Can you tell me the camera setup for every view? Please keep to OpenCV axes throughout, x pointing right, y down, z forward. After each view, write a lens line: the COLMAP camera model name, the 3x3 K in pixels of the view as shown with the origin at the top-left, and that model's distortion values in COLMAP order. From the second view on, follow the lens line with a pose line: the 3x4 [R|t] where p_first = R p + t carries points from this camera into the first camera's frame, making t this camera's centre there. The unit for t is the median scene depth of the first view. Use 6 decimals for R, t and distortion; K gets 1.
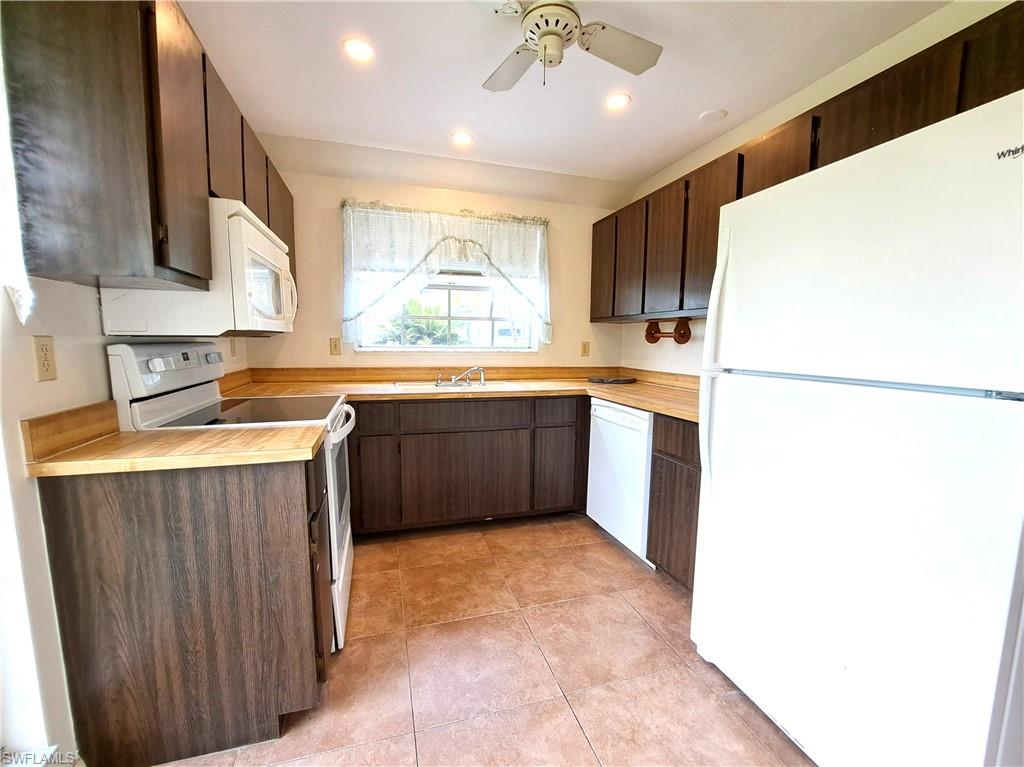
lens RADIAL K [[432.8, 0, 521.7], [0, 432.8, 394.9], [0, 0, 1]] dist [-0.018944, 0.000815]
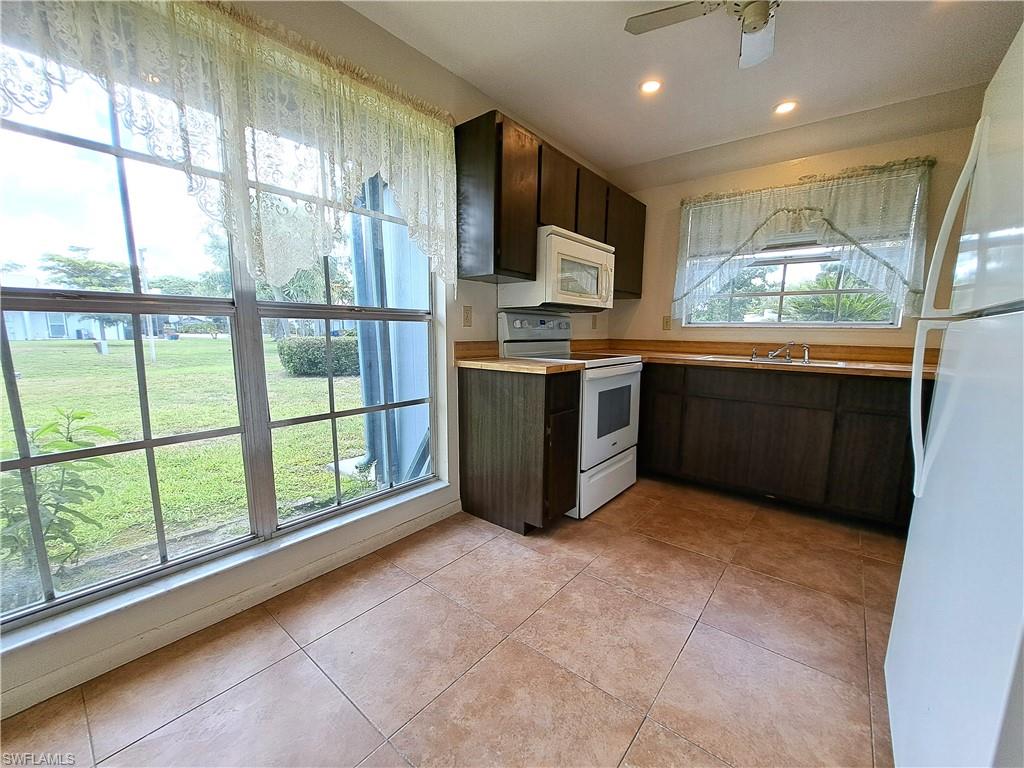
lens RADIAL K [[412.7, 0, 523.6], [0, 412.7, 394.3], [0, 0, 1]] dist [-0.018810, -0.000178]
pose [[0.559715, 0.118269, -0.820202, 0.493425], [-0.107539, 0.991760, 0.069621, 0.078189], [0.821678, 0.049236, 0.567821, 0.010673]]
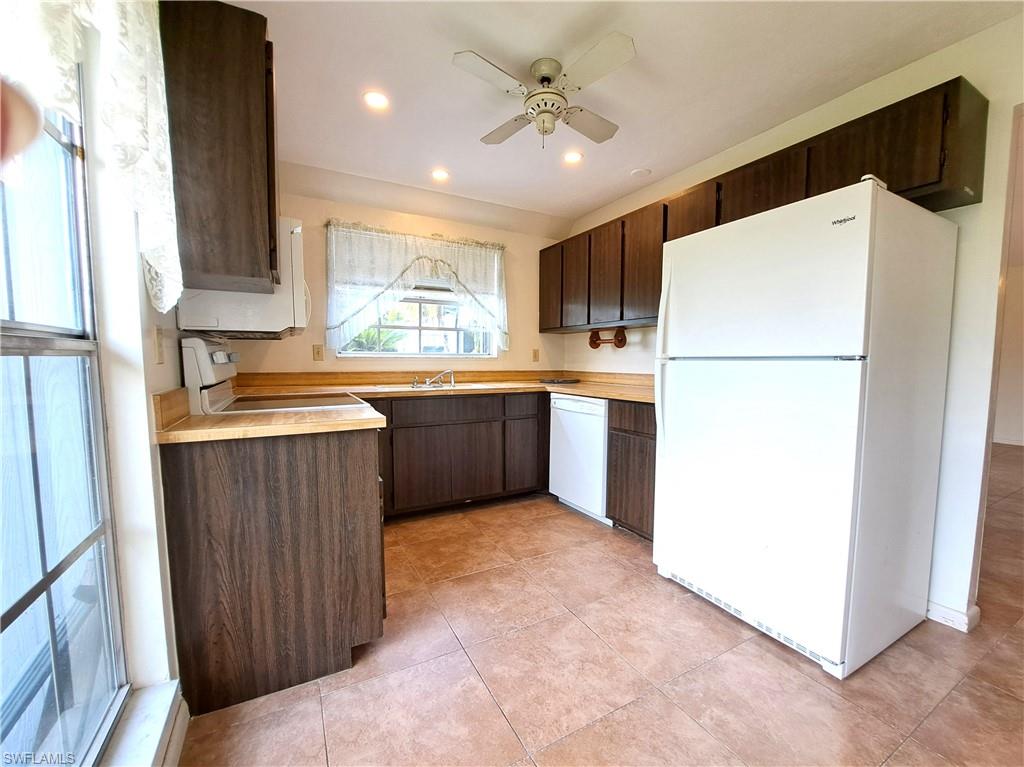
lens RADIAL K [[412.7, 0, 523.6], [0, 412.7, 393.8], [0, 0, 1]] dist [-0.018810, -0.000178]
pose [[0.979851, -0.026233, 0.198000, -0.203892], [0.033982, 0.998780, -0.035841, 0.068139], [-0.196818, 0.041847, 0.979547, -0.159530]]
